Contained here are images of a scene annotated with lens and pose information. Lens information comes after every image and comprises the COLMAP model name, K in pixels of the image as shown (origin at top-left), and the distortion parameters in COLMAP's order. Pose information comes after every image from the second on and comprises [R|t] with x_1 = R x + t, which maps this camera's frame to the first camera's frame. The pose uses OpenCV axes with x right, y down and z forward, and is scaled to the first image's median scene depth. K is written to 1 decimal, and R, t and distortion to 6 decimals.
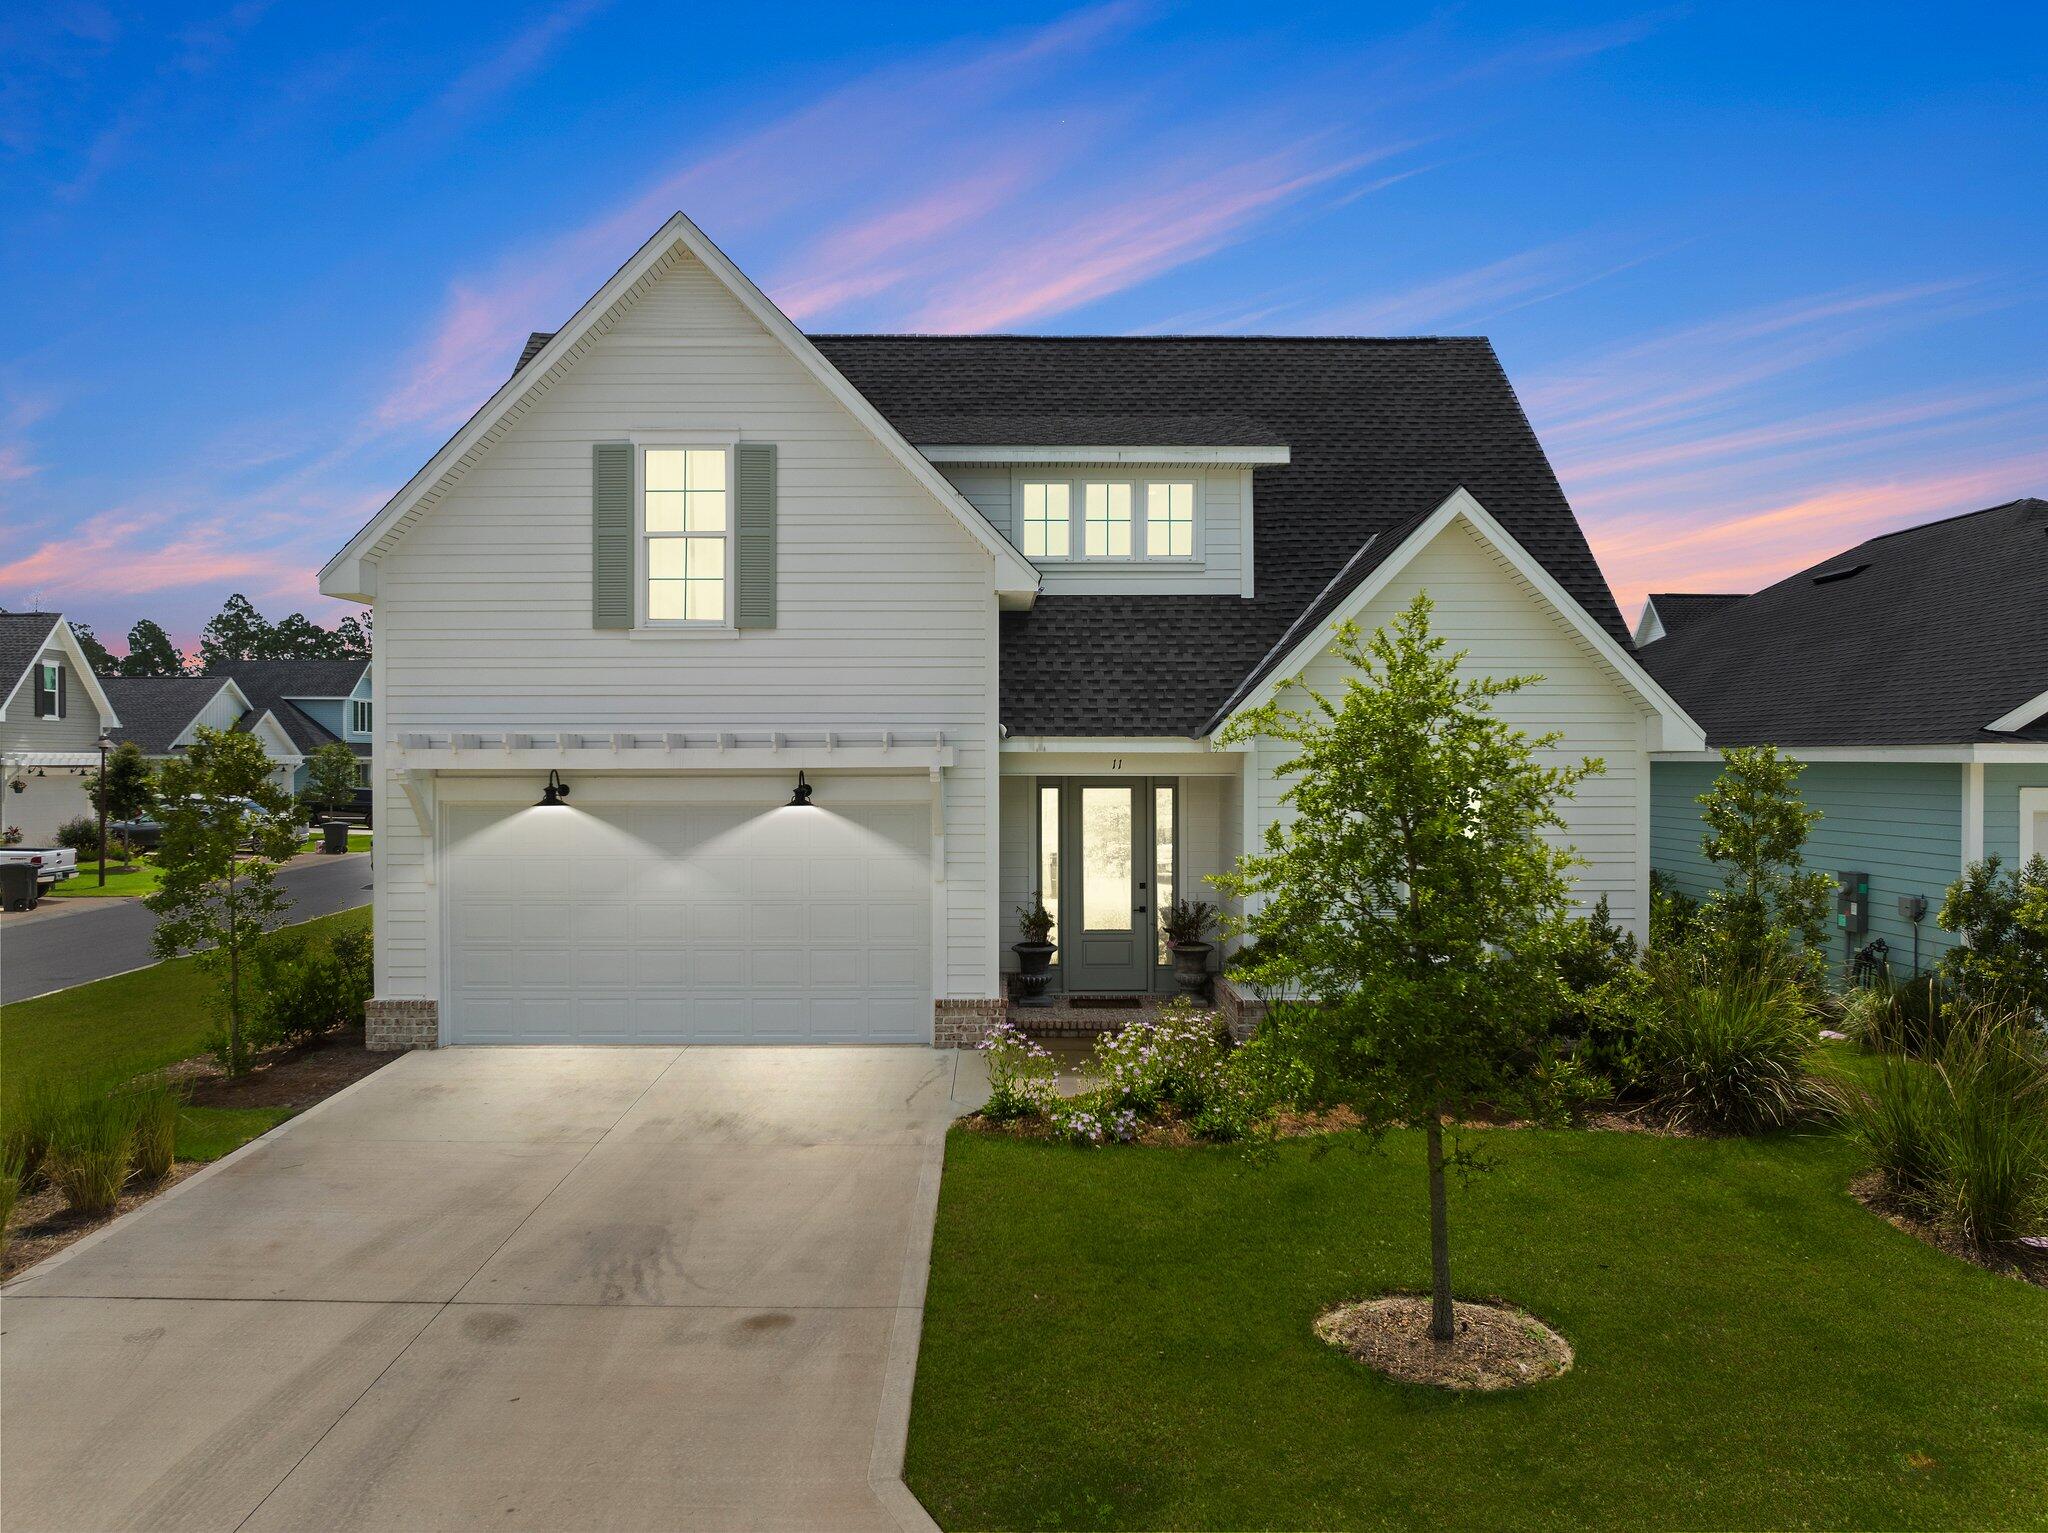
lens RADIAL K [[1437.0, 0, 1032.3], [0, 1437.0, 771.8], [0, 0, 1]] dist [-0.035934, -0.003105]
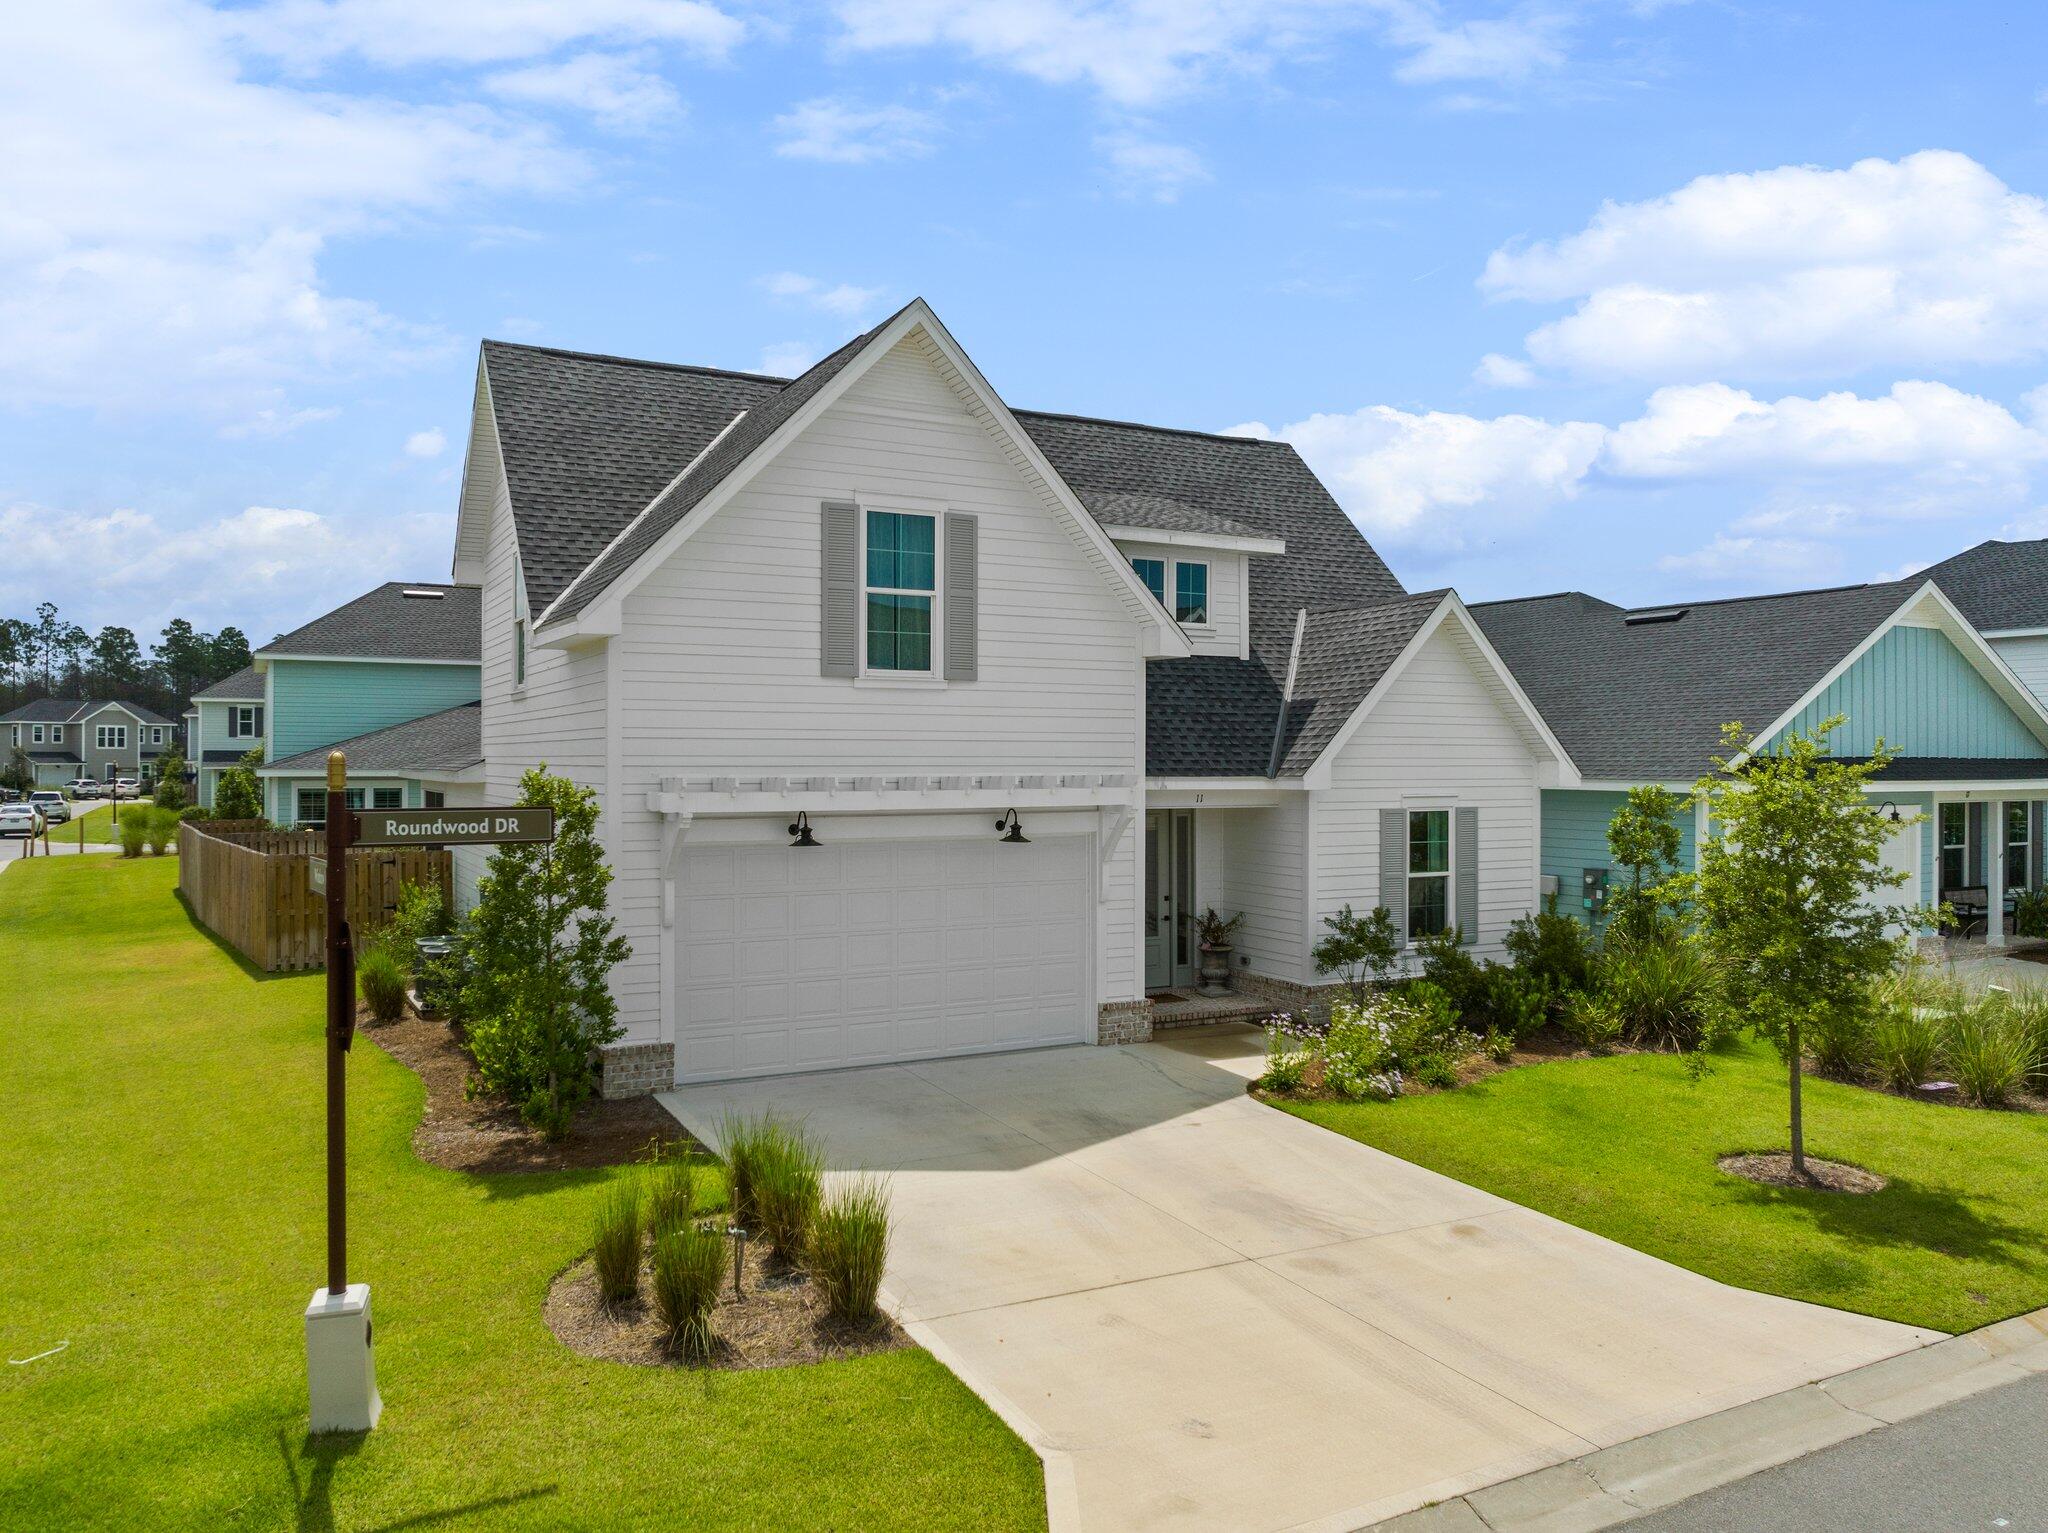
lens RADIAL K [[1457.6, 0, 1025.3], [0, 1457.6, 756.2], [0, 0, 1]] dist [-0.039736, 0.002467]
pose [[0.888055, 0.003766, 0.459721, -0.665828], [0.001107, 0.999946, -0.010329, -0.029735], [-0.459735, 0.009681, 0.888003, -0.020732]]
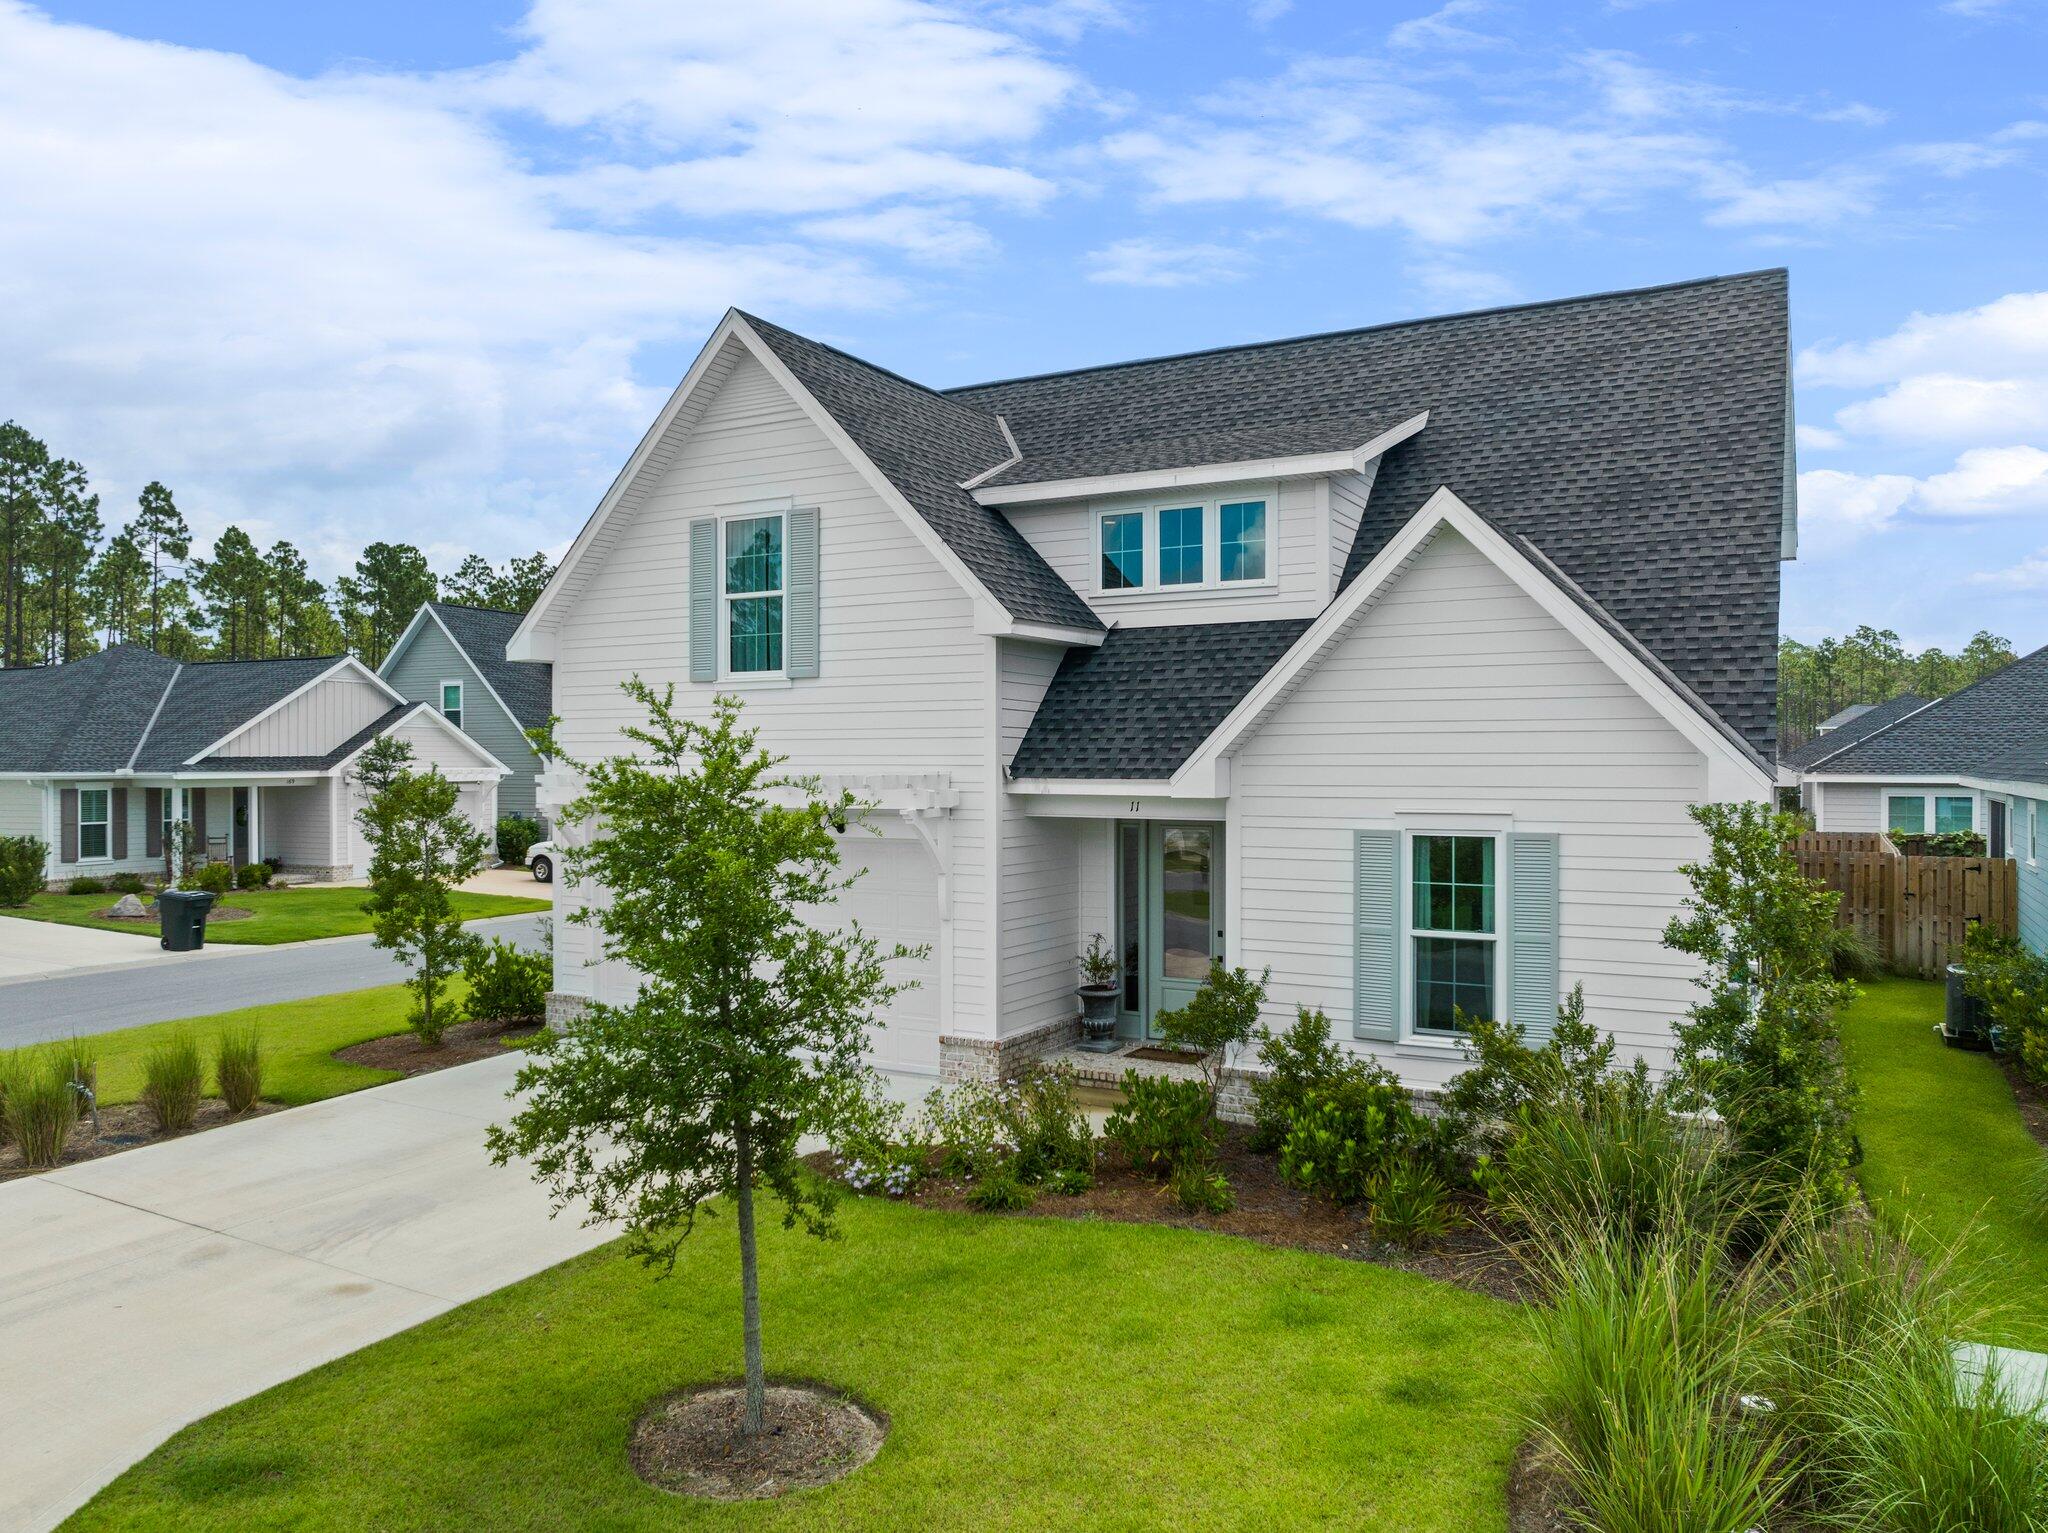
lens RADIAL K [[1459.5, 0, 1020.4], [0, 1459.5, 769.8], [0, 0, 1]] dist [-0.032983, 0.004196]
pose [[0.863532, 0.002574, -0.504287, 0.506929], [-0.004498, 0.999987, -0.002598, -0.028273], [0.504273, 0.004512, 0.863532, 0.130246]]
